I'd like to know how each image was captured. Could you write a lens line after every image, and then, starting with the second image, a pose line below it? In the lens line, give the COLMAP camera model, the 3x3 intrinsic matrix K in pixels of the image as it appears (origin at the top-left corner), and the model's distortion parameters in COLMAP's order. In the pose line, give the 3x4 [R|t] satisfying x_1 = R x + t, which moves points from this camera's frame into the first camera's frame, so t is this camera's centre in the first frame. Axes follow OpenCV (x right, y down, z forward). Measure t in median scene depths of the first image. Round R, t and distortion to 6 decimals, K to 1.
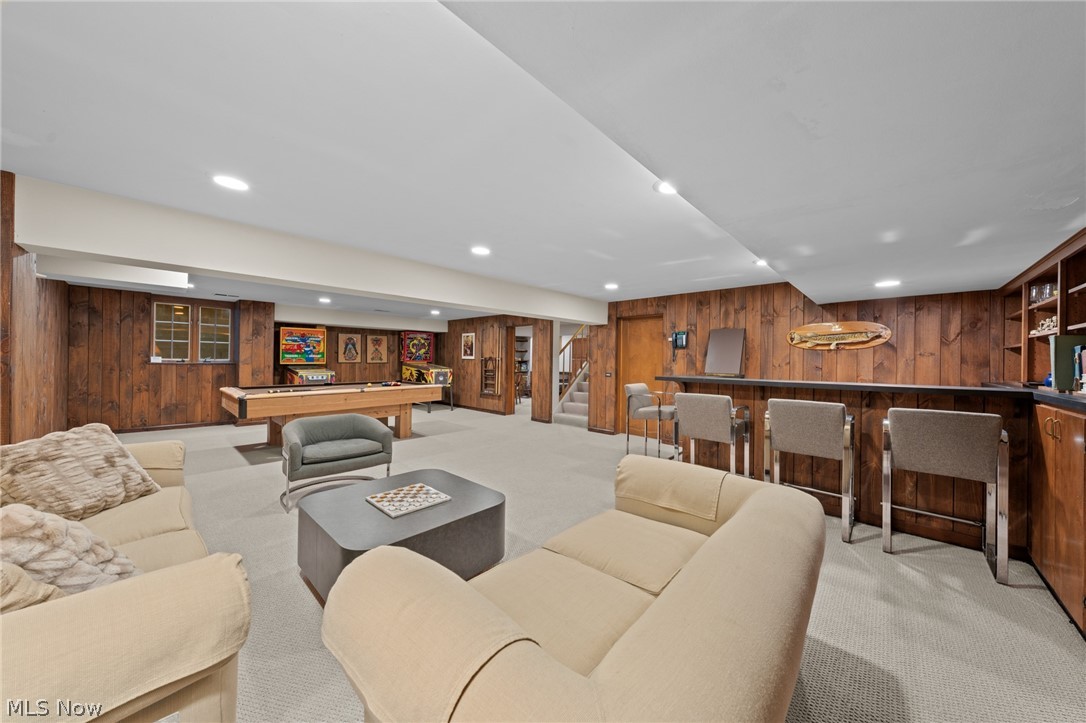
lens RADIAL K [[373.9, 0, 541.2], [0, 373.9, 357.0], [0, 0, 1]] dist [-0.000619, -0.000010]
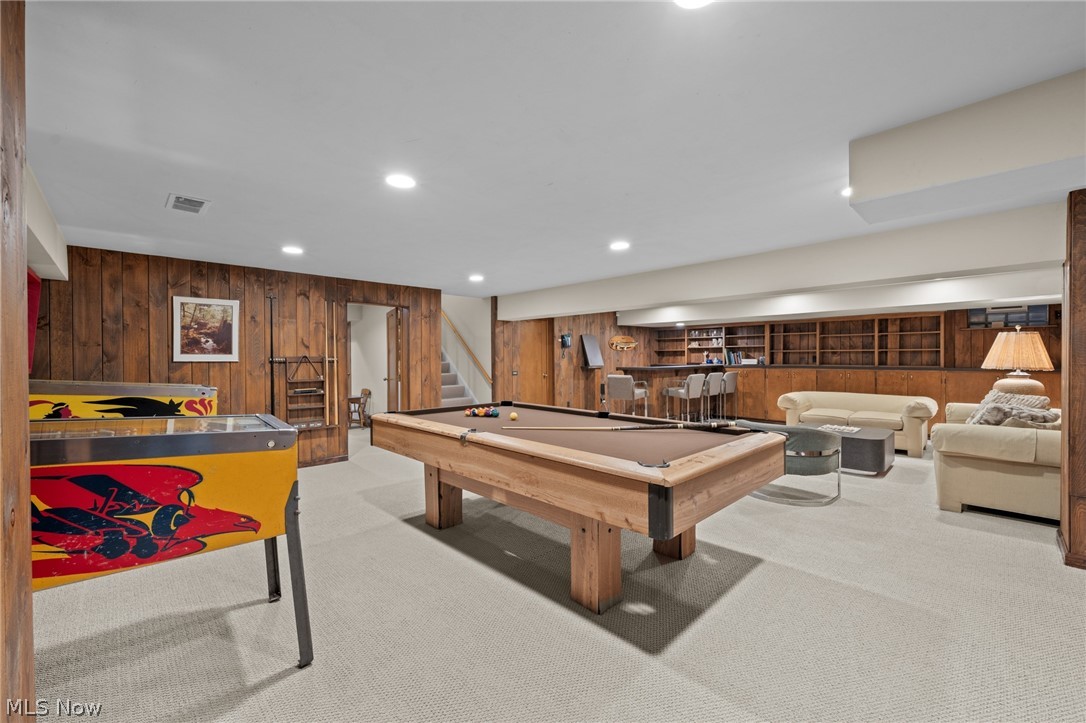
lens RADIAL K [[442.7, 0, 541.7], [0, 442.7, 360.9], [0, 0, 1]] dist [-0.000121, -0.000027]
pose [[0.037576, -0.013689, 0.999200, -0.732795], [0.005274, 0.999895, 0.013500, 0.000352], [-0.999280, 0.004763, 0.037644, 0.669576]]
